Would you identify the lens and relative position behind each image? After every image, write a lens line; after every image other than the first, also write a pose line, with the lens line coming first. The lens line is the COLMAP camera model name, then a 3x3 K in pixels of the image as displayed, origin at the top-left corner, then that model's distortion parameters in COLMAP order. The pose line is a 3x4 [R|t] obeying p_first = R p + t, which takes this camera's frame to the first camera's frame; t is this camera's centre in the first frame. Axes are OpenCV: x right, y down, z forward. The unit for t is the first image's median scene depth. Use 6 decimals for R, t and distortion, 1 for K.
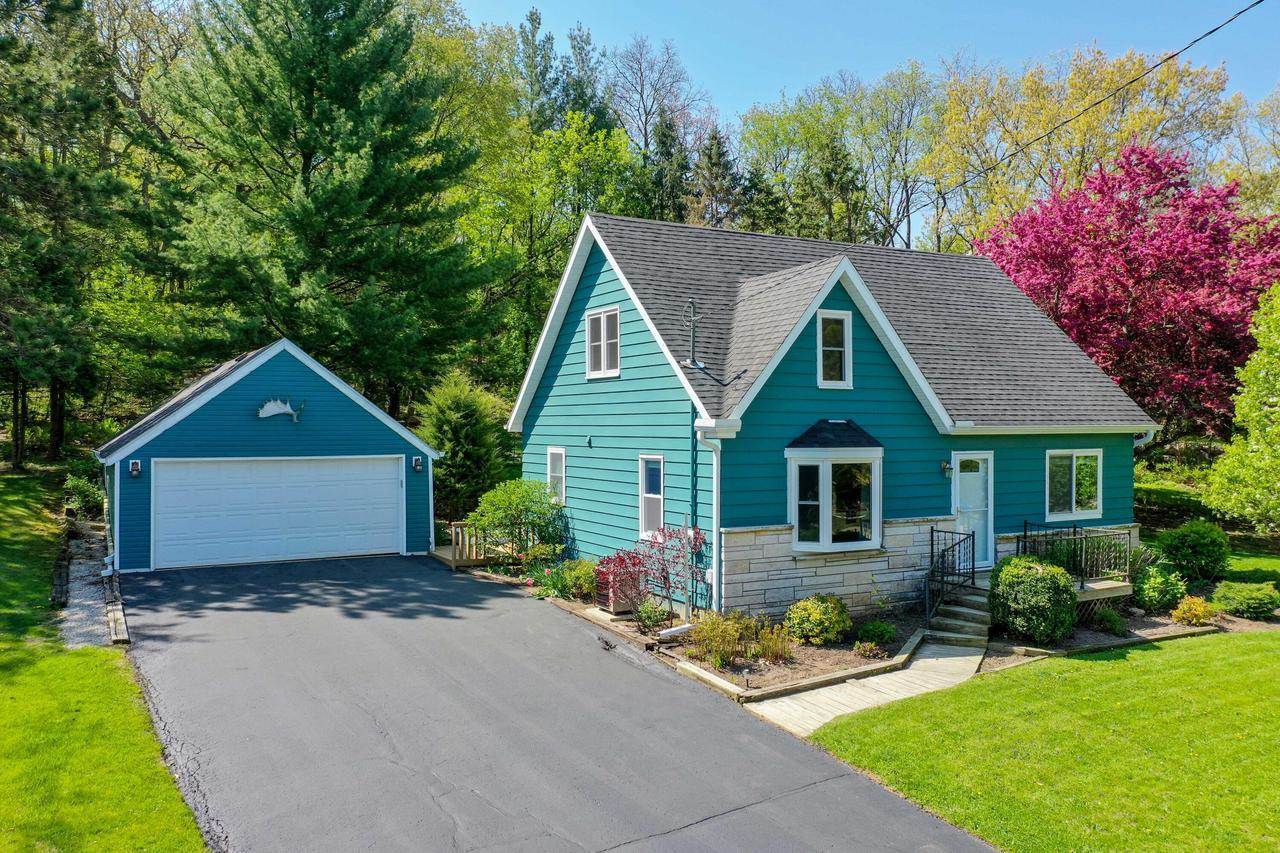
lens RADIAL K [[1004.1, 0, 636.4], [0, 1004.1, 428.2], [0, 0, 1]] dist [-0.003337, -0.001399]
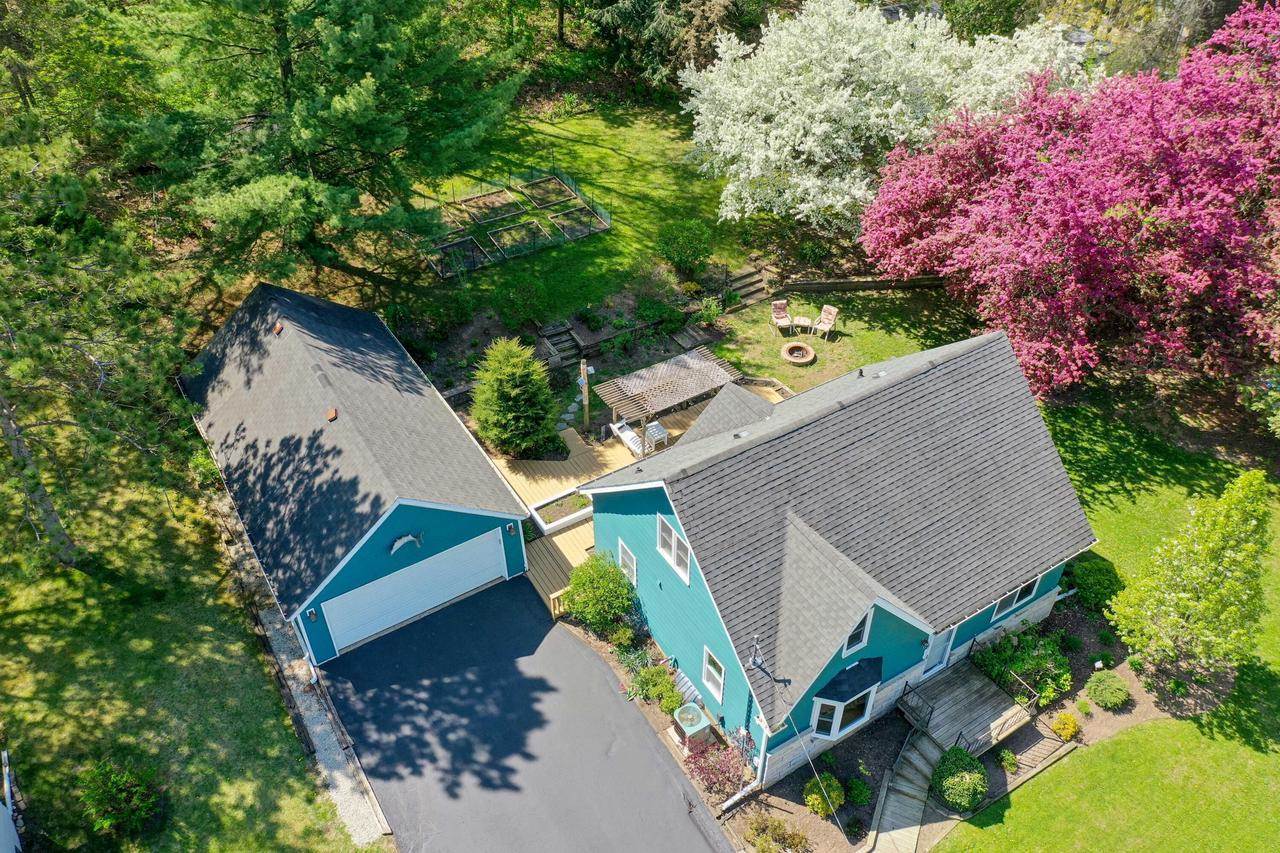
lens RADIAL K [[1004.1, 0, 644.5], [0, 1004.1, 424.7], [0, 0, 1]] dist [-0.003337, -0.001399]
pose [[0.998007, -0.045085, 0.044158, -0.131392], [0.004196, 0.745584, 0.666398, -1.157637], [-0.062968, -0.664885, 0.744287, 0.189913]]
